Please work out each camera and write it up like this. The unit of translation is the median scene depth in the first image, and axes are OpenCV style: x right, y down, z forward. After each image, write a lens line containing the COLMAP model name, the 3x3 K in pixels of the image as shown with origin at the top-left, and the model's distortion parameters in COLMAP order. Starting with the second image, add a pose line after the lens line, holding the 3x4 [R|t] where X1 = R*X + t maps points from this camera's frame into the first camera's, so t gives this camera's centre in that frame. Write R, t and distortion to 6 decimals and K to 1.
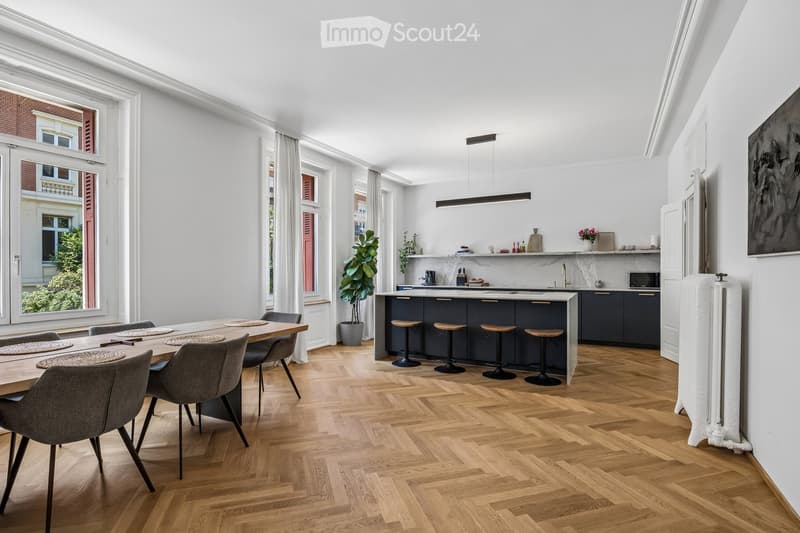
lens RADIAL K [[409.2, 0, 403.3], [0, 409.2, 272.0], [0, 0, 1]] dist [-0.002918, -0.000314]
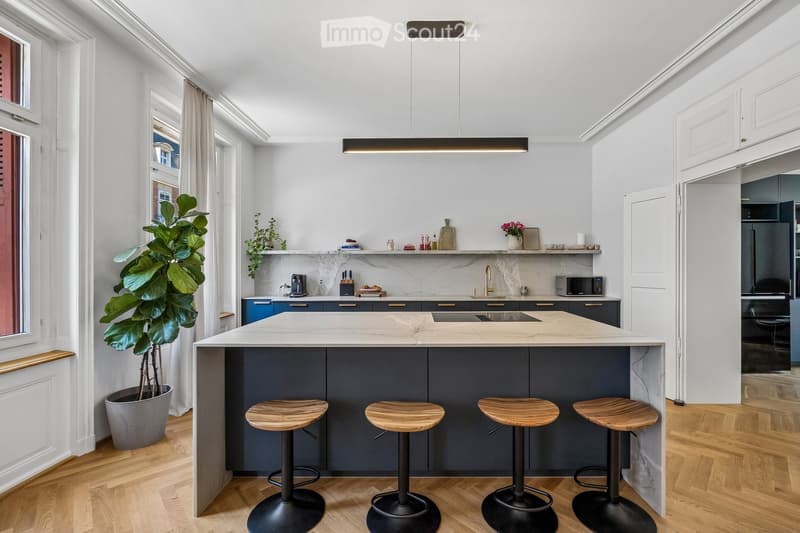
lens RADIAL K [[319.8, 0, 400.8], [0, 319.8, 268.6], [0, 0, 1]] dist [-0.004256, -0.000450]
pose [[0.886900, 0.000519, 0.461962, -0.031257], [0.000822, 0.999996, -0.002702, -0.013345], [-0.461961, 0.002776, 0.886896, 0.544264]]
